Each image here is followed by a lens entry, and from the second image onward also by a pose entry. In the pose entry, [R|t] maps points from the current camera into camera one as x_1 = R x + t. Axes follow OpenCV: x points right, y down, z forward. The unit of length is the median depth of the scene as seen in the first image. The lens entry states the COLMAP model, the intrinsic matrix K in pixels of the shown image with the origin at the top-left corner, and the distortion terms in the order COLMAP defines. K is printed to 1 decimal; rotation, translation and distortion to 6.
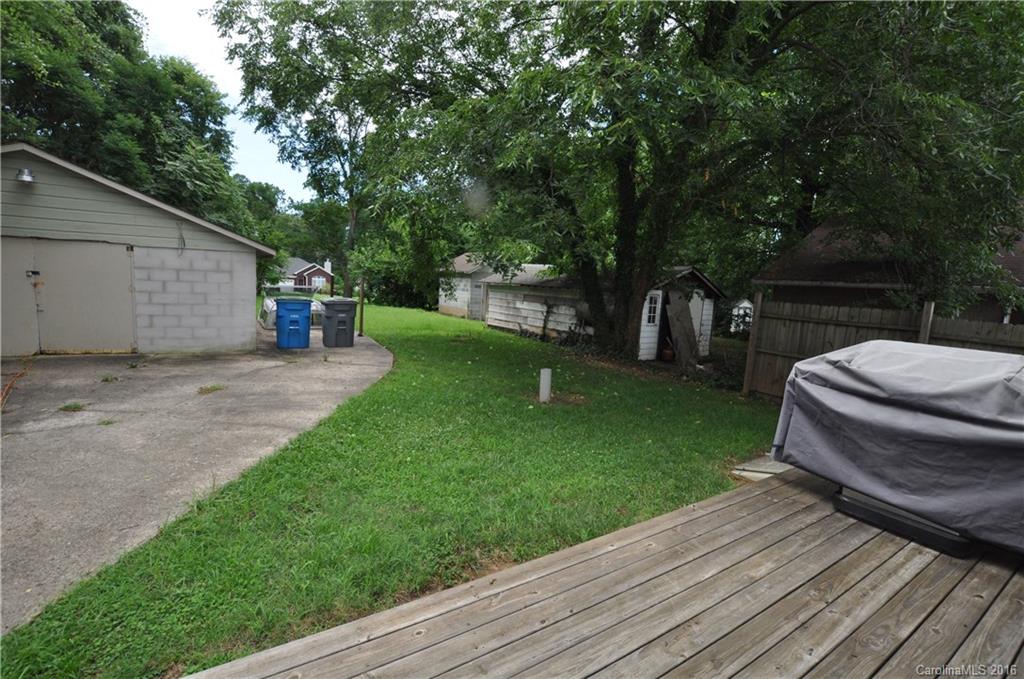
lens RADIAL K [[455.9, 0, 511.5], [0, 455.9, 342.0], [0, 0, 1]] dist [-0.026029, 0.000684]
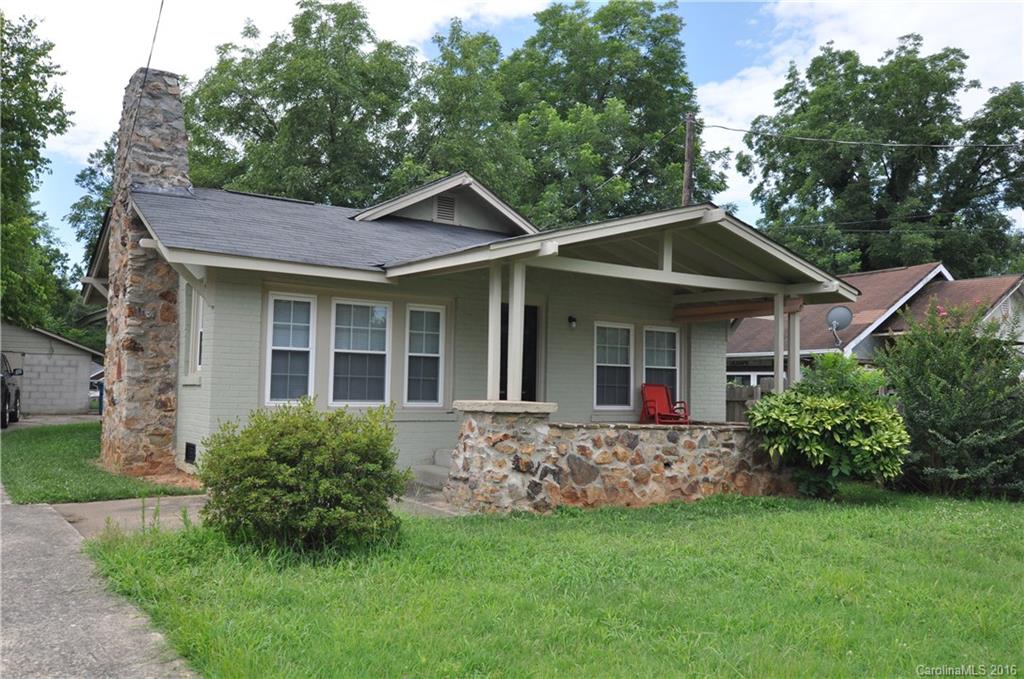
lens RADIAL K [[868.8, 0, 512.9], [0, 868.8, 338.1], [0, 0, 1]] dist [0.007501, 0.003430]
pose [[0.998759, -0.027680, 0.041393, 0.958446], [0.035022, 0.981399, -0.188756, 0.446746], [-0.035398, 0.189971, 0.981151, -2.468933]]
